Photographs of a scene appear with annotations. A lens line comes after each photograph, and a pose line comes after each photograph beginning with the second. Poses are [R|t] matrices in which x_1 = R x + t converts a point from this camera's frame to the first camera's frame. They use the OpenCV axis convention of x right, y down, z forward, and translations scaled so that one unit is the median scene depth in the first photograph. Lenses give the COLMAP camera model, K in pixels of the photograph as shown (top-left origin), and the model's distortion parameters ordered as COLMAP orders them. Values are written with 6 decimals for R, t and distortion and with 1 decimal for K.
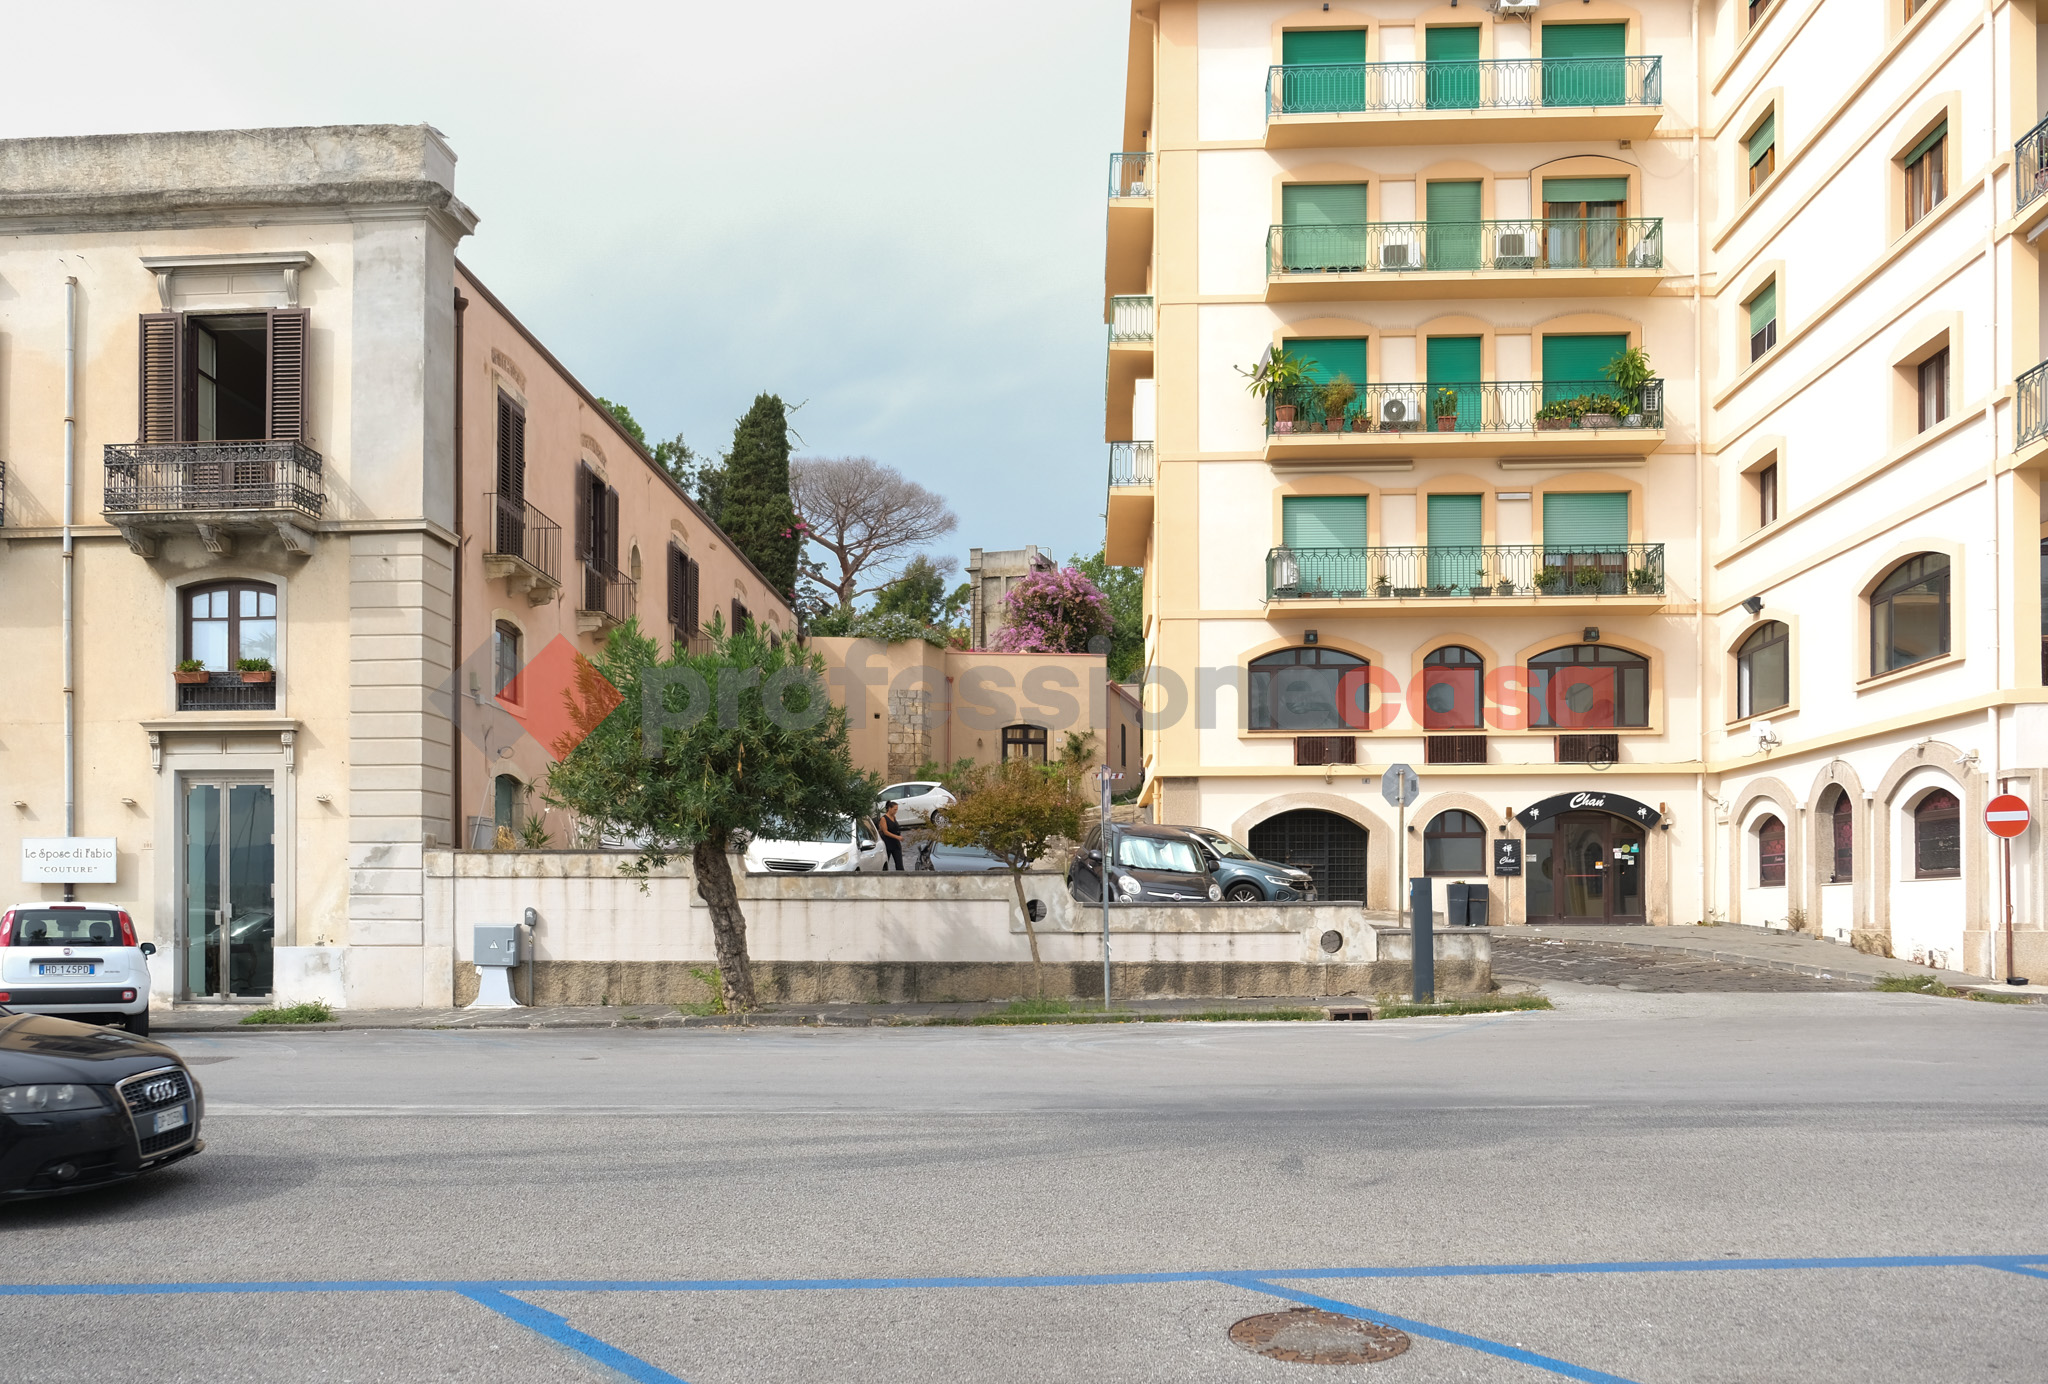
lens RADIAL K [[1668.0, 0, 1039.3], [0, 1668.0, 863.8], [0, 0, 1]] dist [-0.009514, -0.002338]
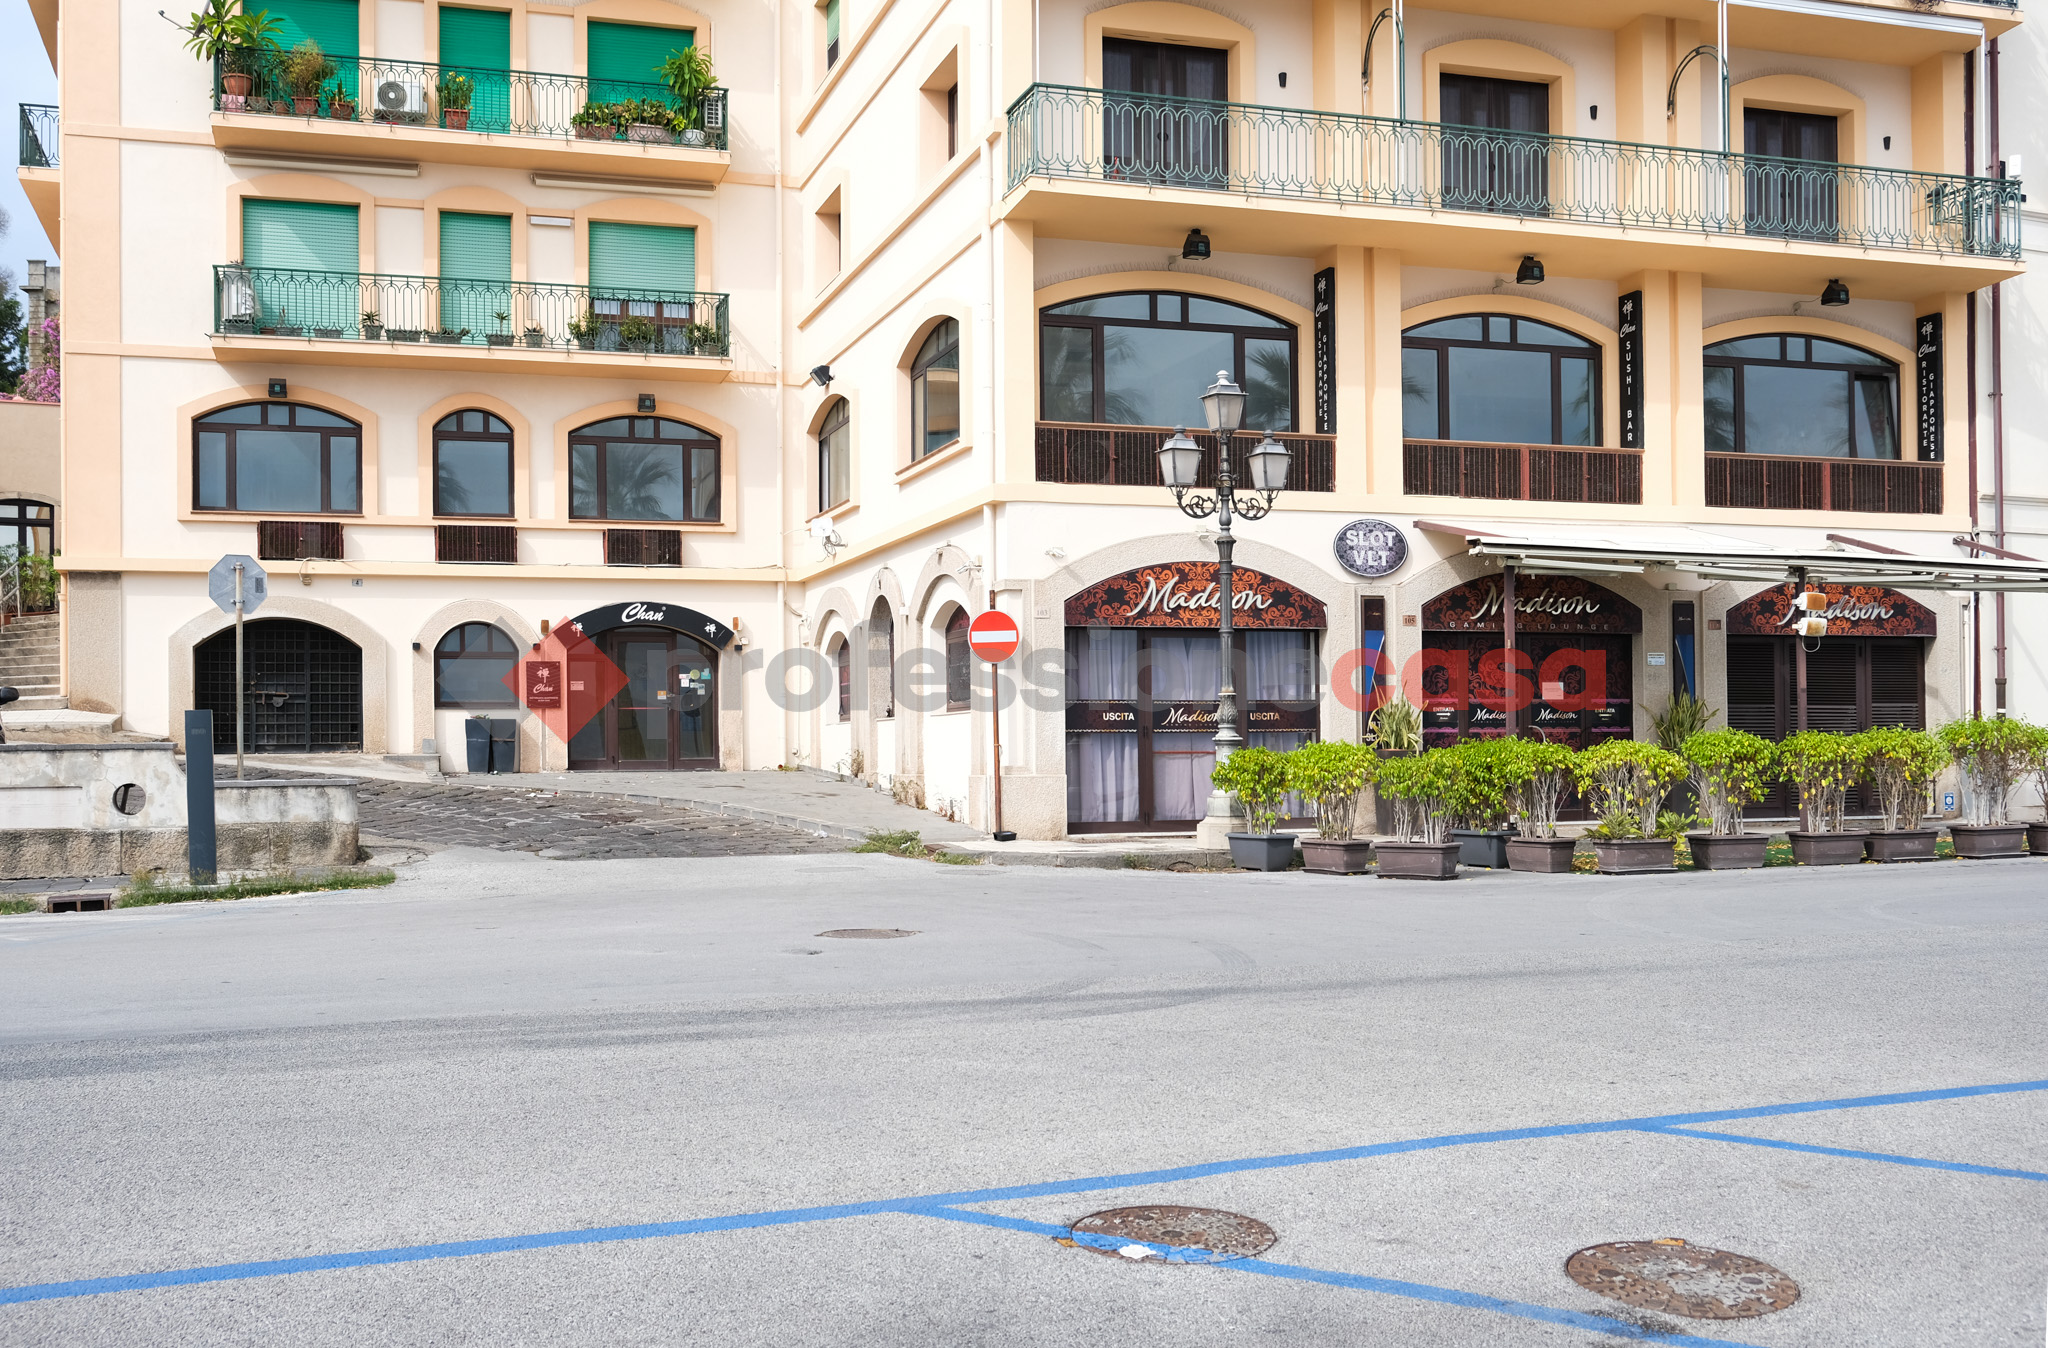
lens RADIAL K [[2046.3, 0, 1023.8], [0, 2046.3, 676.9], [0, 0, 1]] dist [-0.012025, 0.000000]
pose [[0.937643, 0.006628, 0.347536, 0.162552], [-0.003807, 0.999954, -0.008800, 0.000126], [-0.347578, 0.006929, 0.937625, 0.028059]]
